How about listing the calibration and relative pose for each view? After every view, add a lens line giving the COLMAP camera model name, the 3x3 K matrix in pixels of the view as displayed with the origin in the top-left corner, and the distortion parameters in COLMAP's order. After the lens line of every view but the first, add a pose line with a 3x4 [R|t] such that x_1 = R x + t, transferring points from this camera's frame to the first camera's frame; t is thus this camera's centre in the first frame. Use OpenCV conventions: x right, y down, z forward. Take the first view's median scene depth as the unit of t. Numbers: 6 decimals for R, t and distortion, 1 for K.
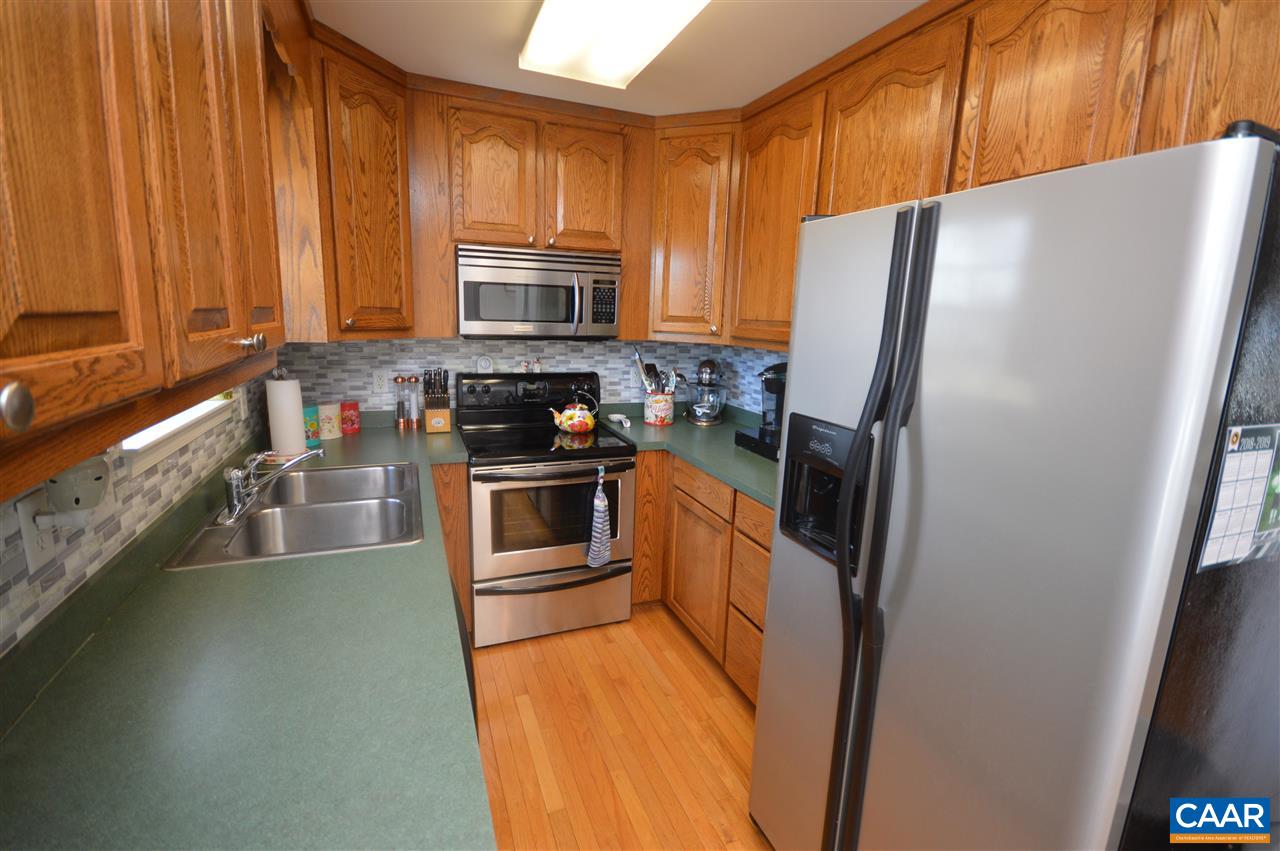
lens RADIAL K [[570.9, 0, 636.6], [0, 570.9, 422.0], [0, 0, 1]] dist [-0.000836, -0.003515]
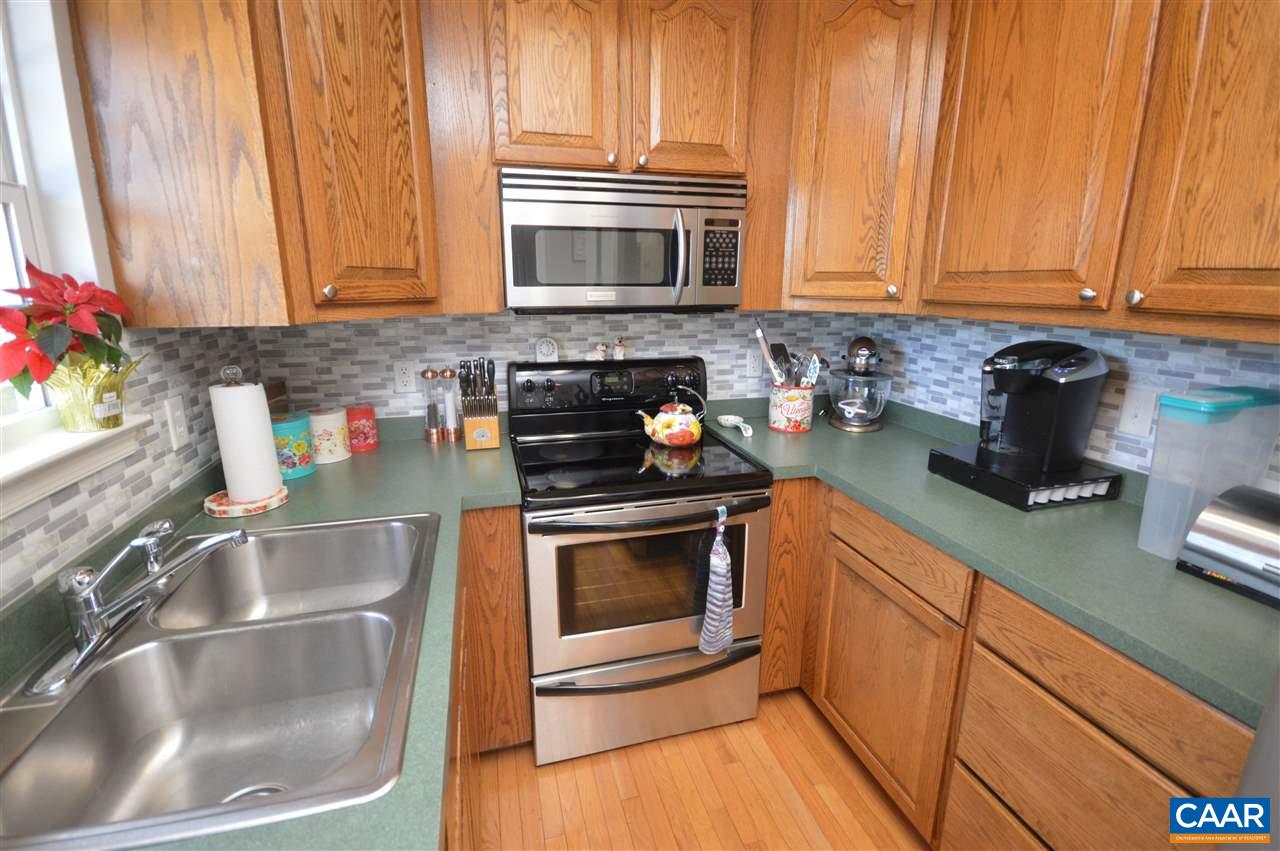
lens RADIAL K [[570.9, 0, 638.5], [0, 570.9, 421.7], [0, 0, 1]] dist [-0.000836, -0.003515]
pose [[0.993303, -0.001601, -0.115531, -0.080005], [0.007006, 0.998899, 0.046392, -0.049406], [0.115330, -0.046890, 0.992220, 0.344941]]
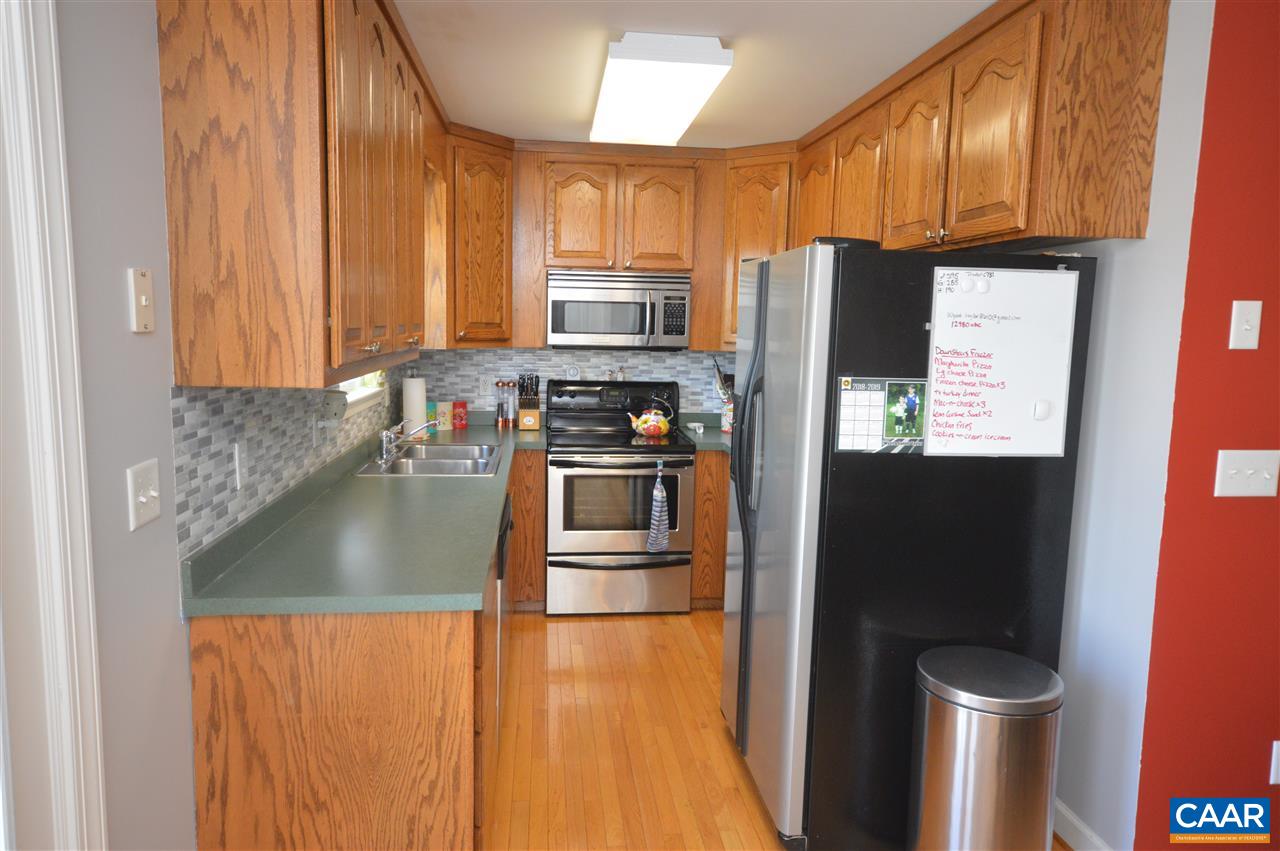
lens RADIAL K [[849.4, 0, 631.8], [0, 849.4, 422.9], [0, 0, 1]] dist [0.003256, 0.009255]
pose [[0.961702, 0.021597, -0.273245, 0.336691], [-0.042231, 0.996663, -0.069858, 0.121681], [0.270824, 0.078722, 0.959405, -0.618088]]
